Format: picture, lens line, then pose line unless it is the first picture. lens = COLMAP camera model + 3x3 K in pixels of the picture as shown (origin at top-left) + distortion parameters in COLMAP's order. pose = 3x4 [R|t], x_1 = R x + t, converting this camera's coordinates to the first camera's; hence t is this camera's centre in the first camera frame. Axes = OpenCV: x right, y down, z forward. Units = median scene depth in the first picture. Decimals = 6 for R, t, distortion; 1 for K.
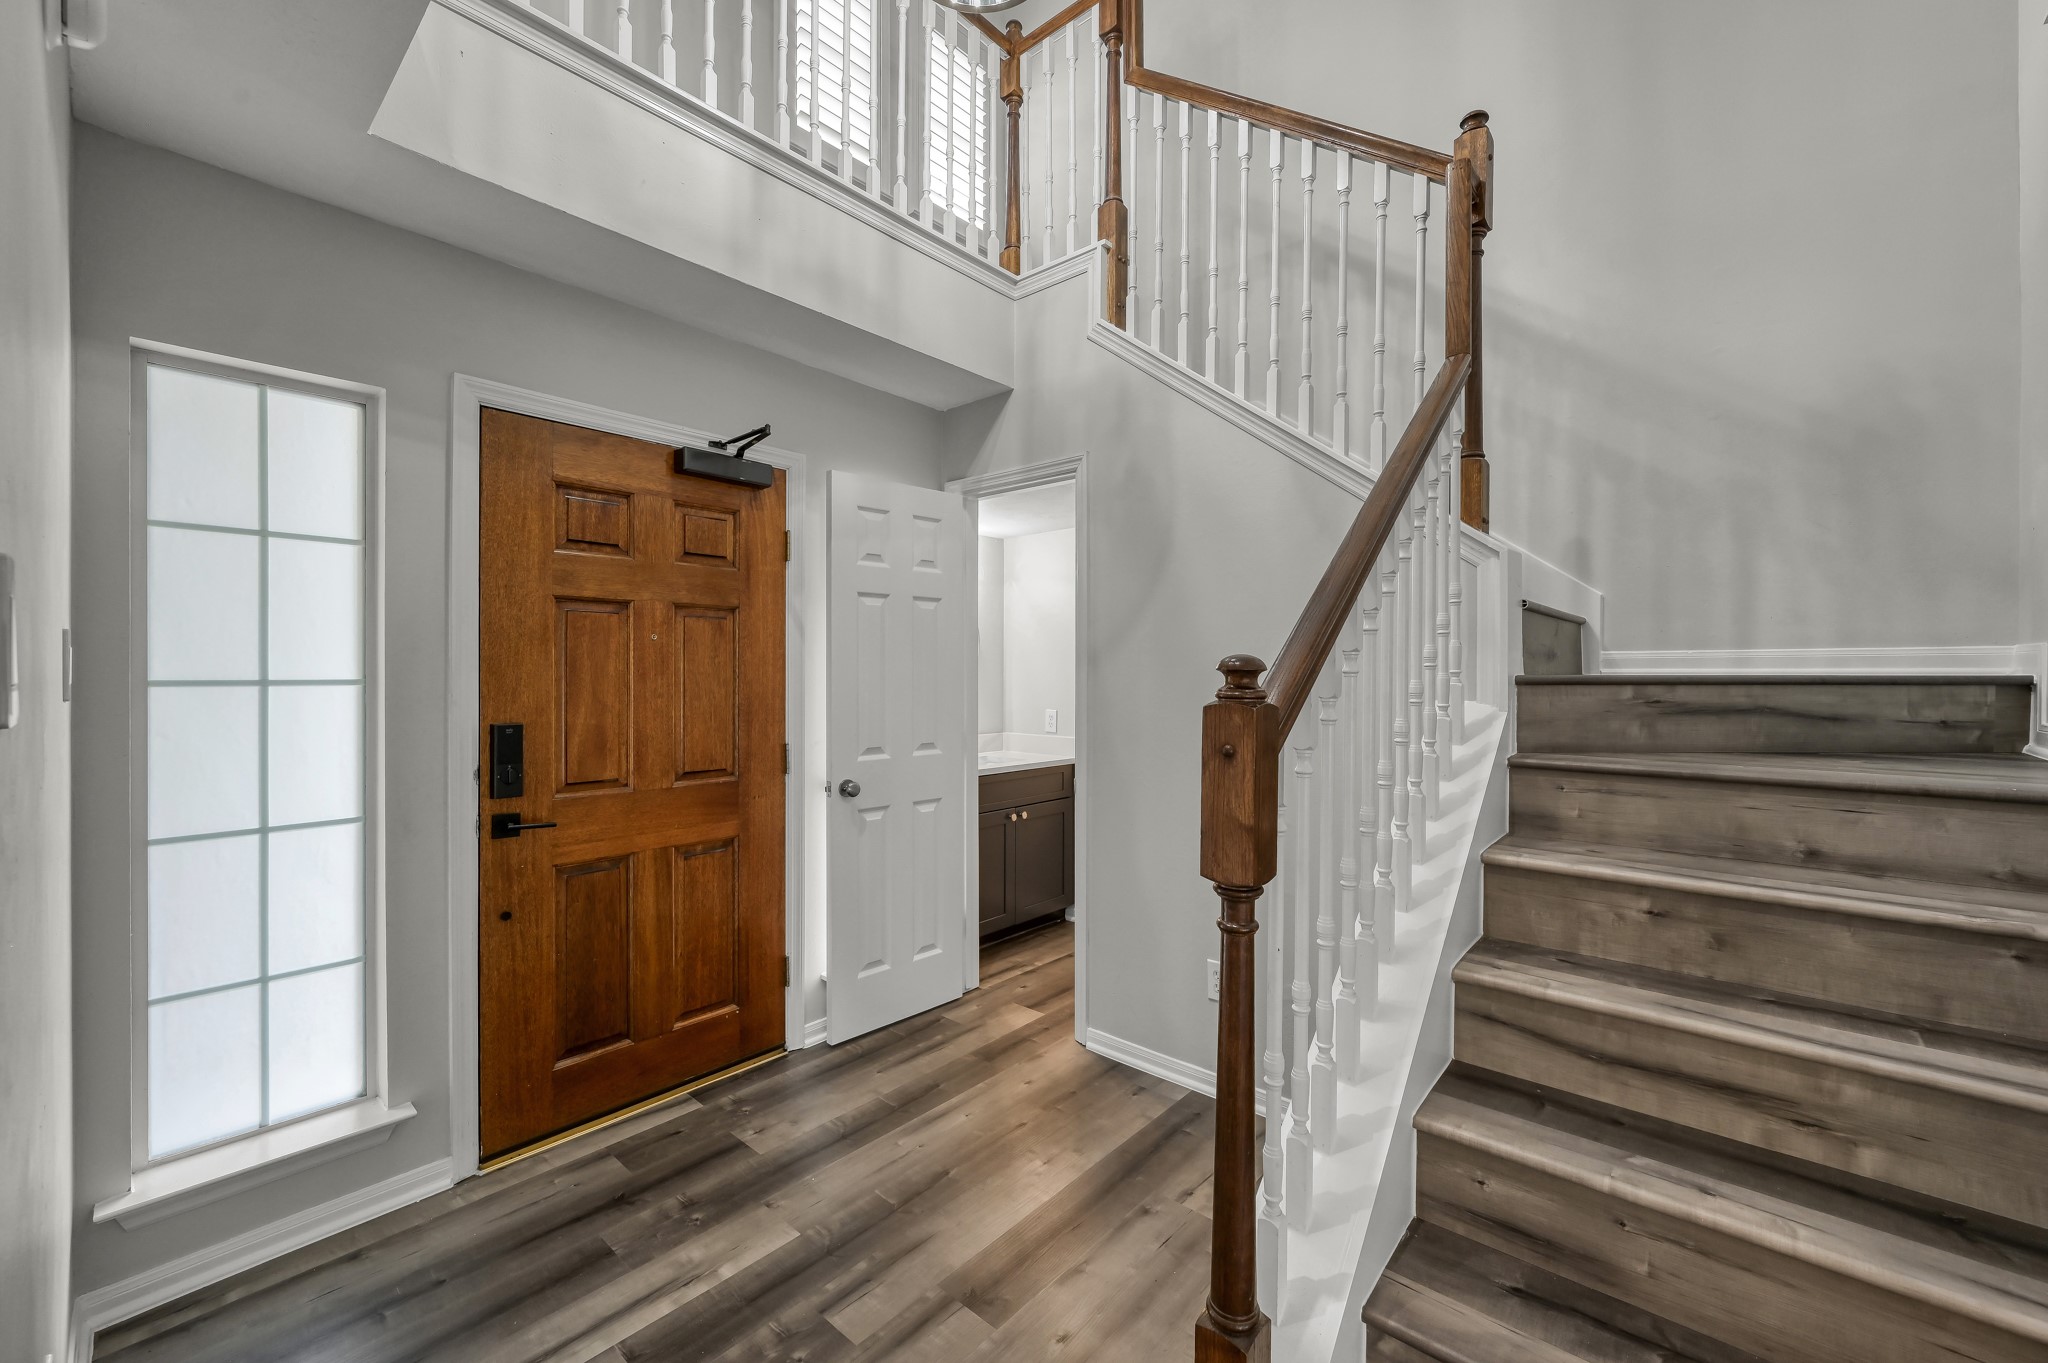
lens RADIAL K [[808.9, 0, 1023.7], [0, 808.9, 670.9], [0, 0, 1]] dist [-0.002349, 0.001109]
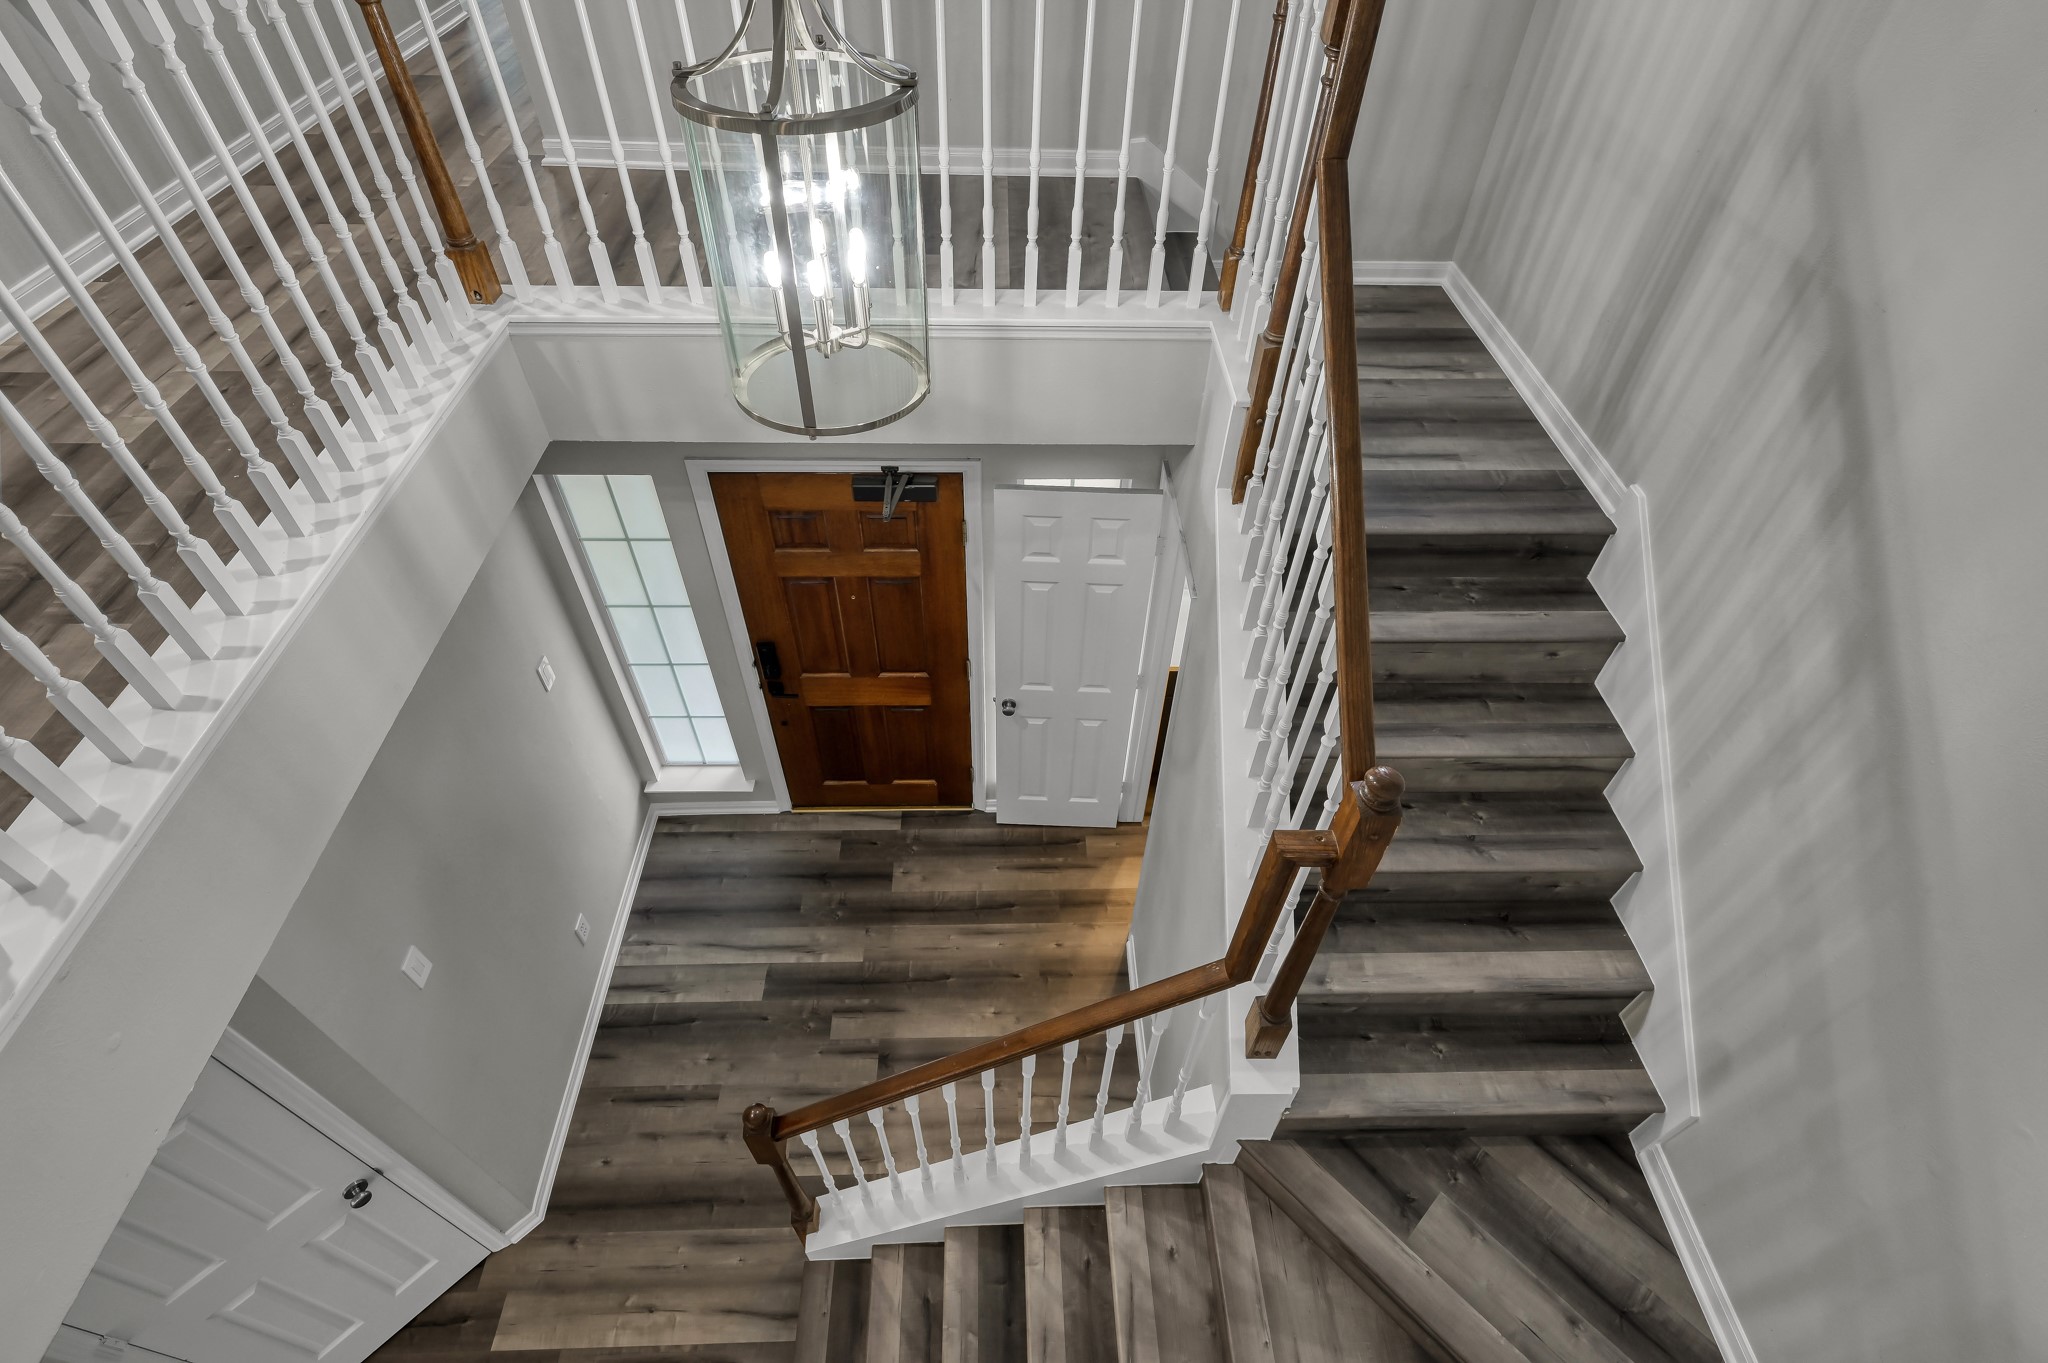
lens RADIAL K [[970.0, 0, 1016.5], [0, 970.0, 681.0], [0, 0, 1]] dist [-0.000927, 0.001363]
pose [[0.682793, 0.533290, -0.499395, 0.516092], [-0.016672, 0.694725, 0.719082, -0.957986], [0.730422, -0.482658, 0.483244, 0.321496]]
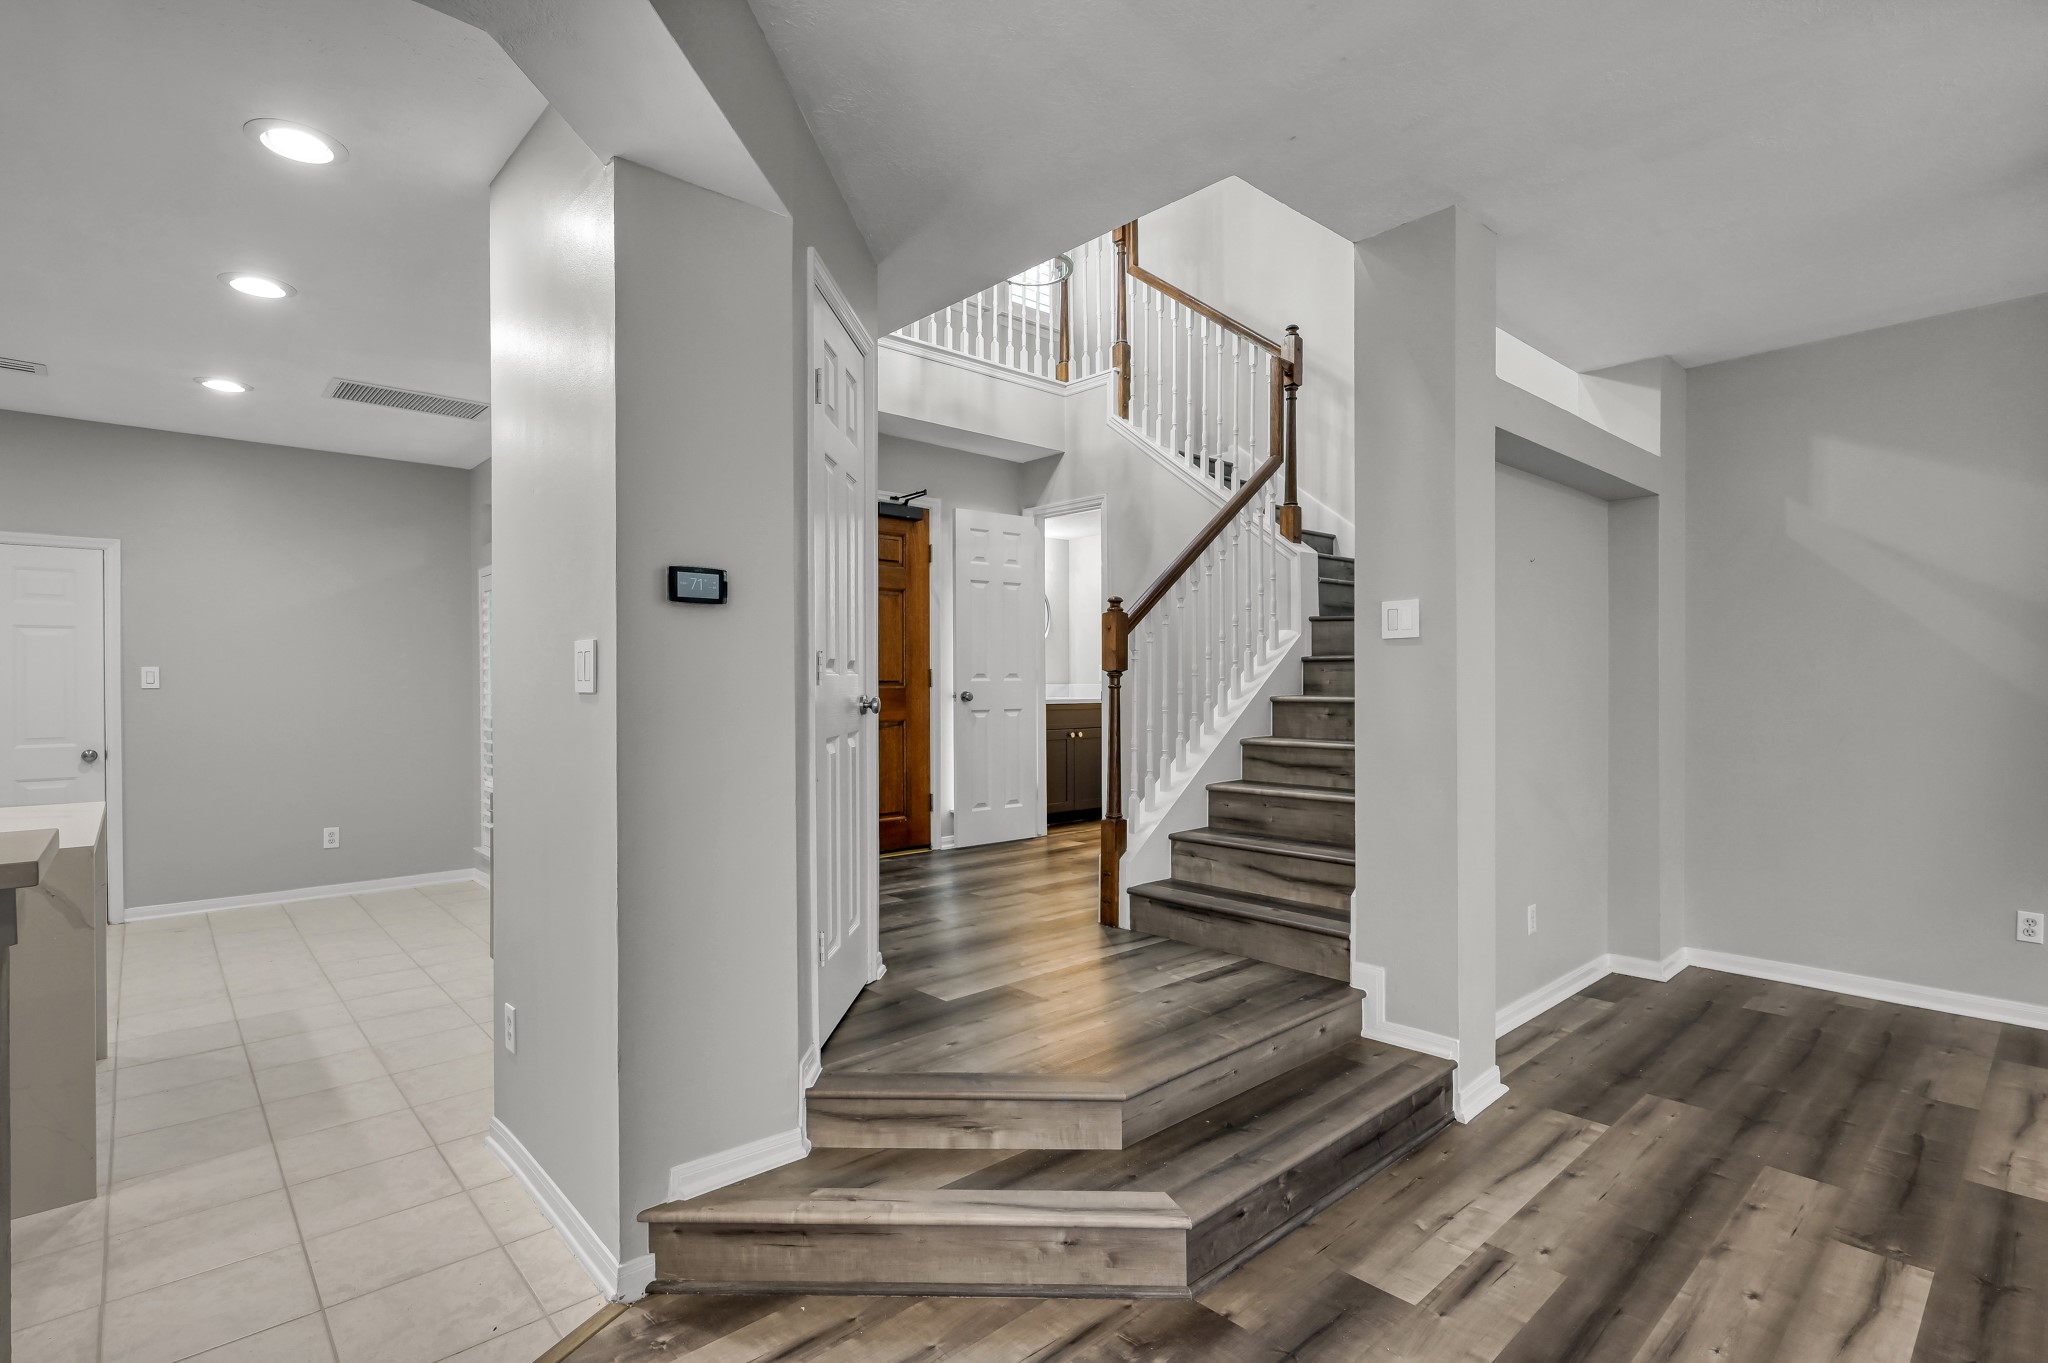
lens RADIAL K [[970.0, 0, 1020.1], [0, 970.0, 683.9], [0, 0, 1]] dist [-0.000927, 0.001363]
pose [[0.993601, -0.004642, -0.112852, 0.125634], [0.005209, 0.999975, 0.004732, 0.111879], [0.112827, -0.005289, 0.993601, -1.015236]]
